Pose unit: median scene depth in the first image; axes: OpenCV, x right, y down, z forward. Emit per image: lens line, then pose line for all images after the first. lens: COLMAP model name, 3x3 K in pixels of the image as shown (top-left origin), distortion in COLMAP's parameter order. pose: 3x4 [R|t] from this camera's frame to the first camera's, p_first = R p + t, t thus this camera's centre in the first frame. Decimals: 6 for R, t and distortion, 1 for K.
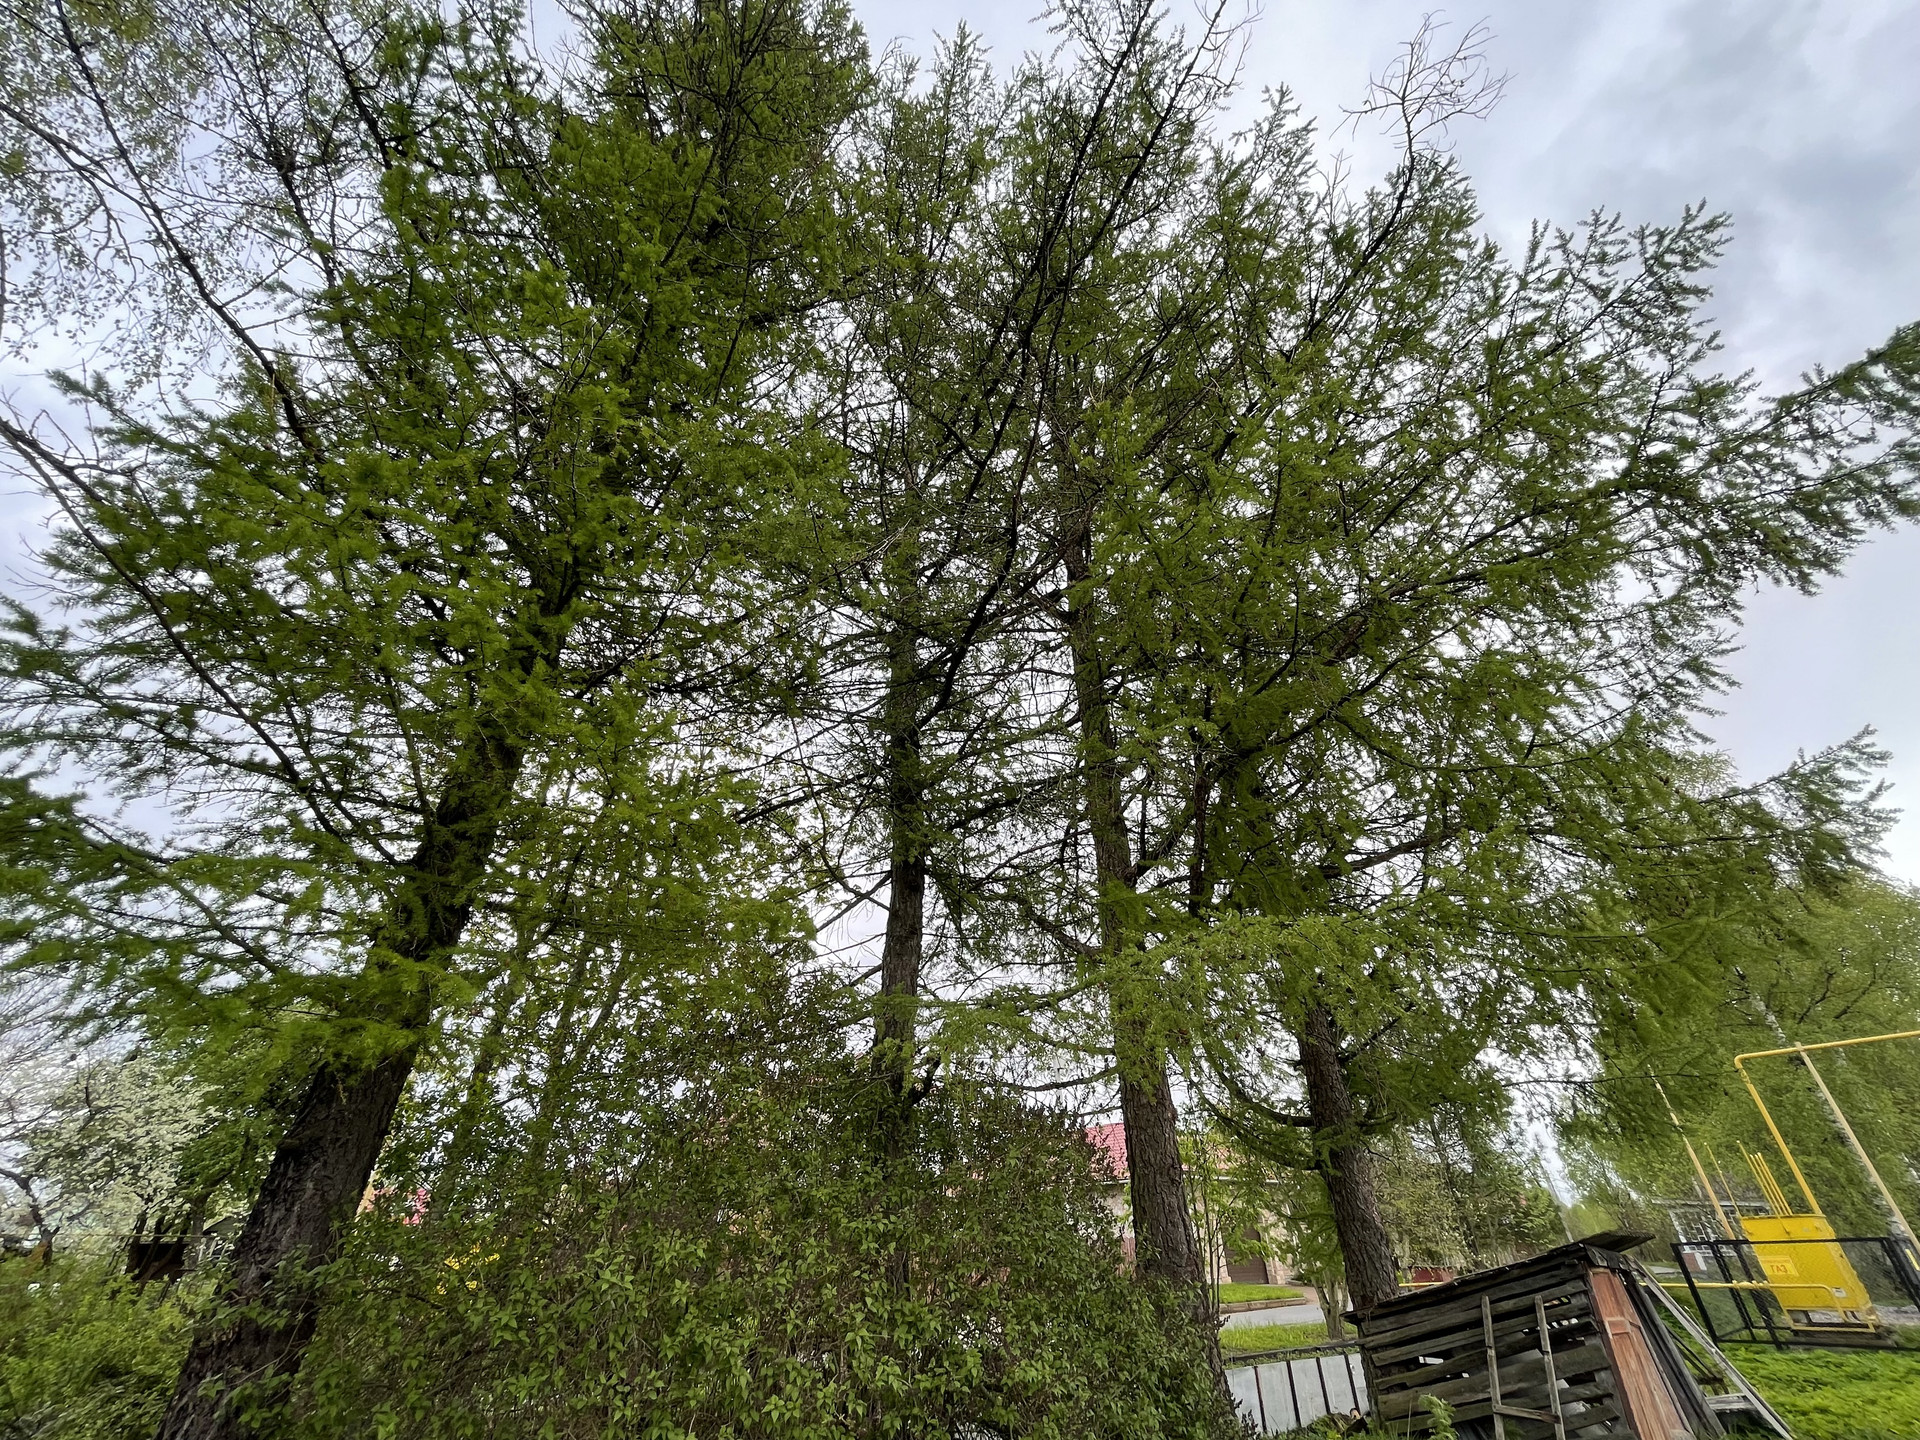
lens RADIAL K [[769.9, 0, 957.5], [0, 769.9, 724.0], [0, 0, 1]] dist [-0.005088, 0.000114]
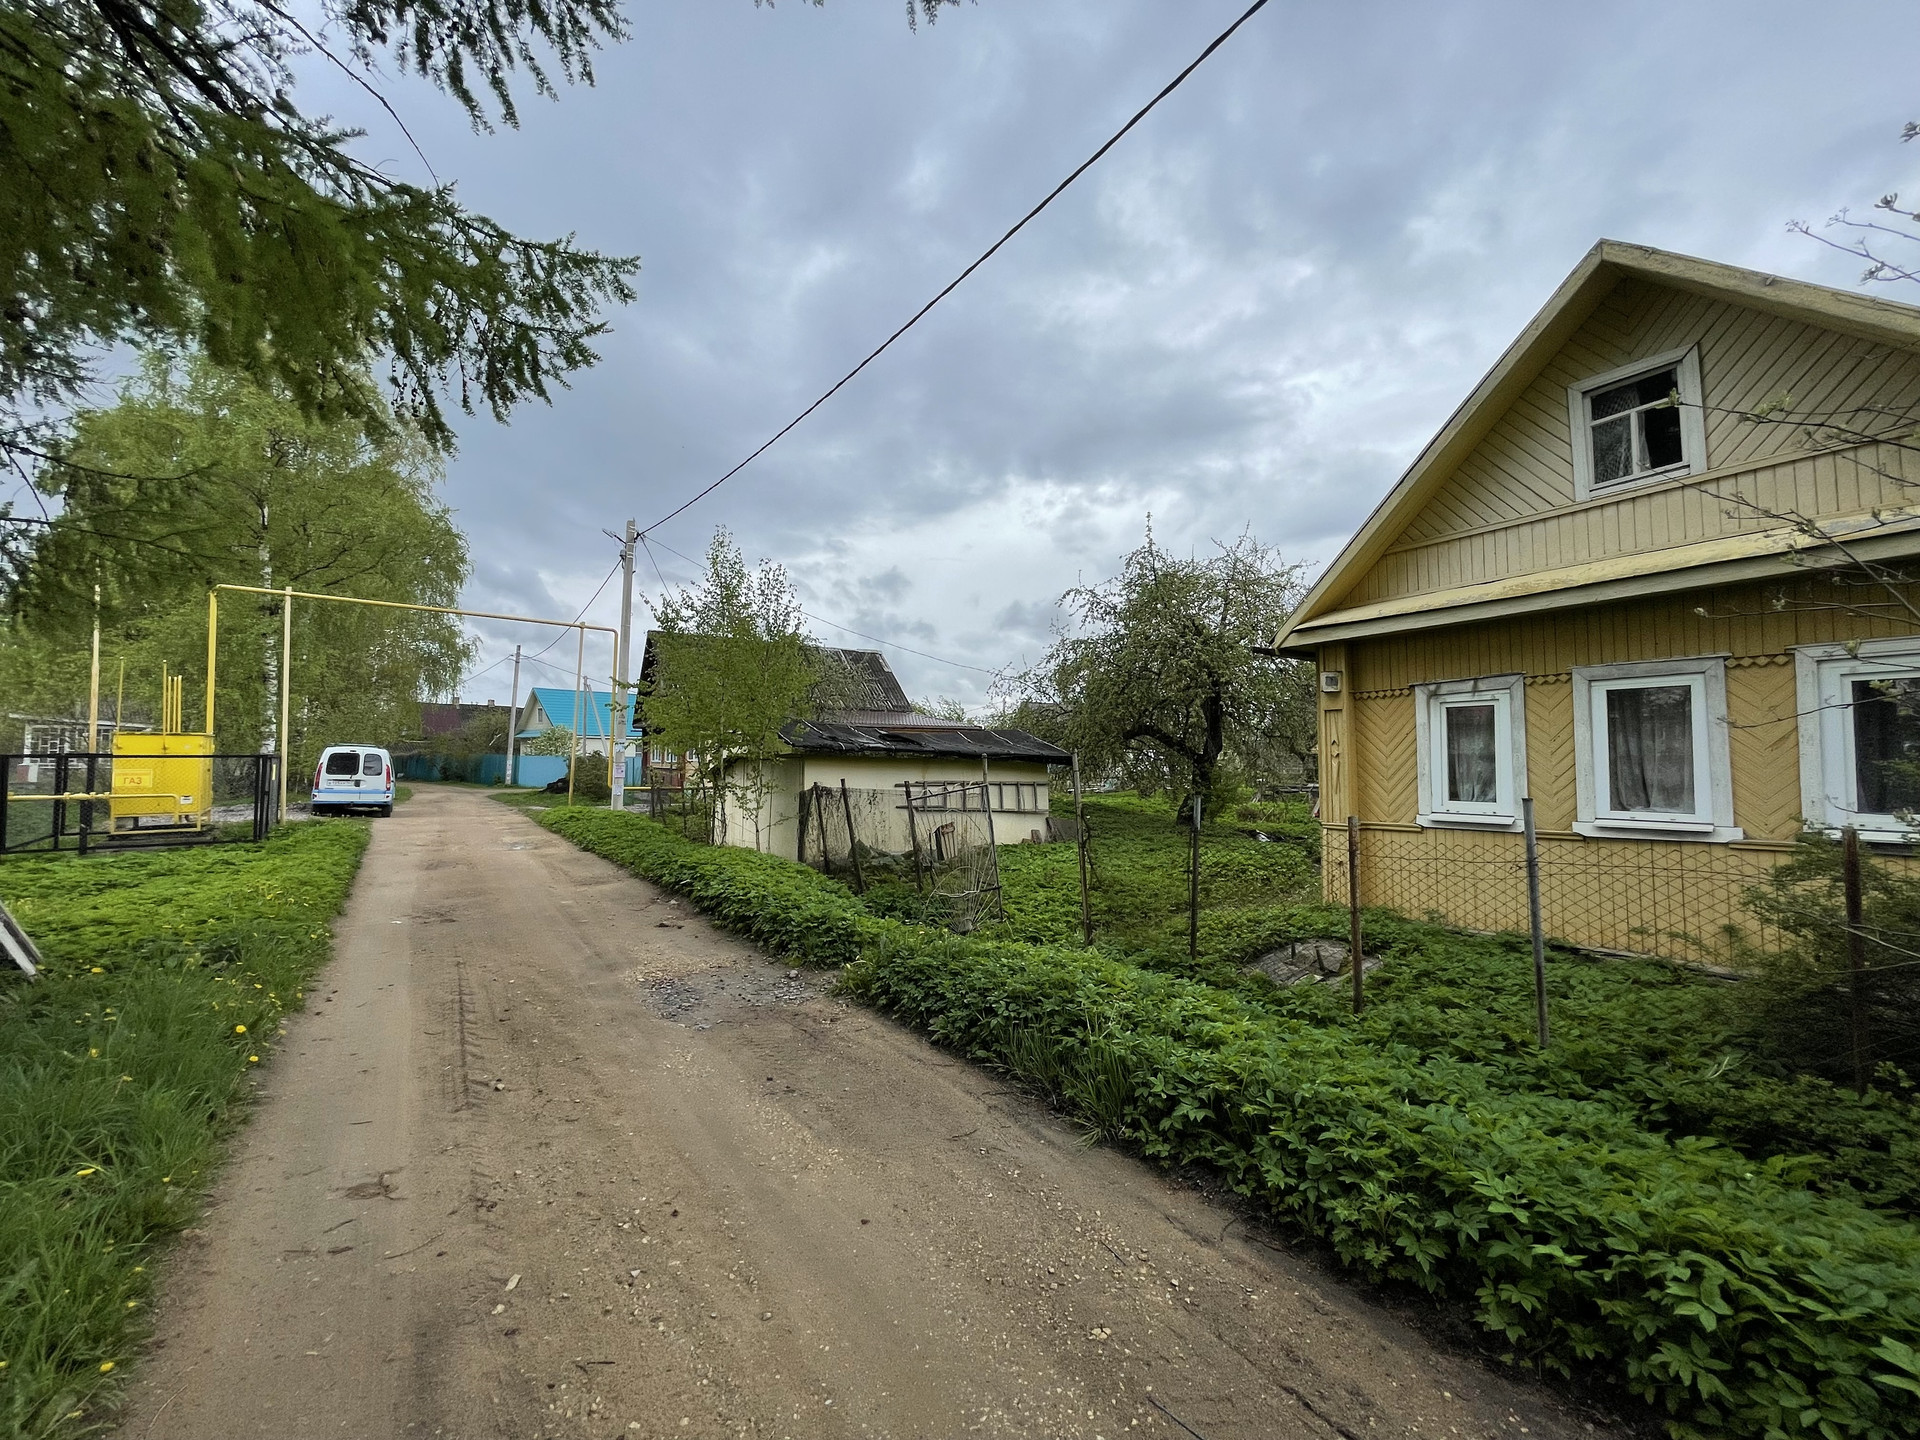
lens RADIAL K [[773.5, 0, 967.8], [0, 773.5, 724.4], [0, 0, 1]] dist [-0.003364, -0.000203]
pose [[0.020716, 0.042754, 0.998871, 0.160450], [-0.563969, 0.825458, -0.023635, 0.107056], [-0.825536, -0.562842, 0.041213, 0.162577]]
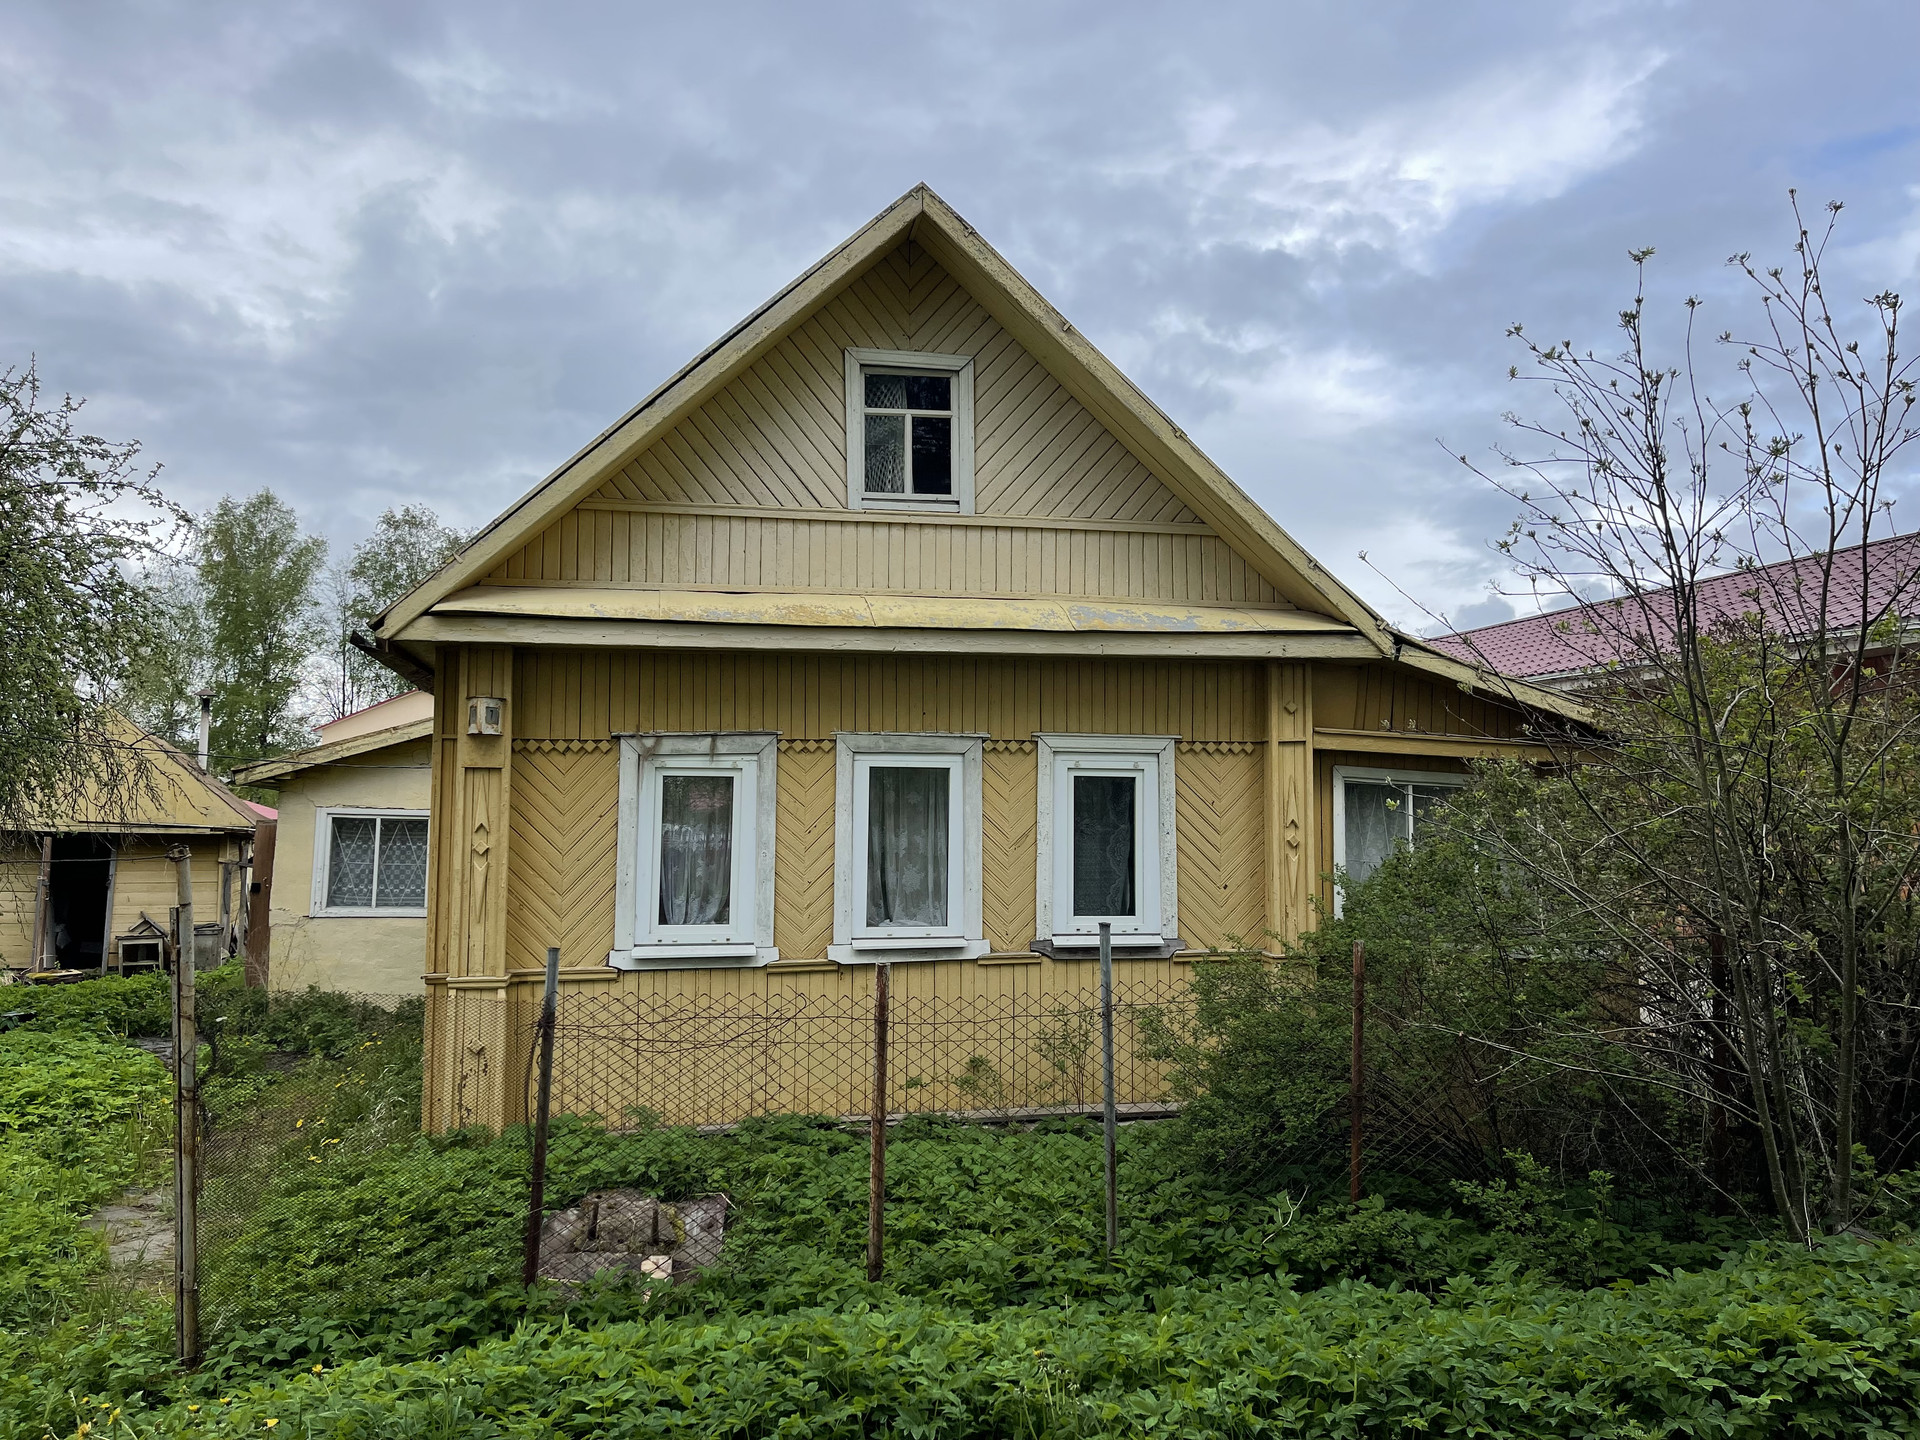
lens RADIAL K [[1435.6, 0, 949.1], [0, 1435.6, 724.5], [0, 0, 1]] dist [0.093276, -0.126828]
pose [[-0.919888, 0.020946, 0.391622, 0.333974], [-0.228483, 0.782980, -0.578565, 0.212100], [-0.318751, -0.621694, -0.715468, 0.335832]]
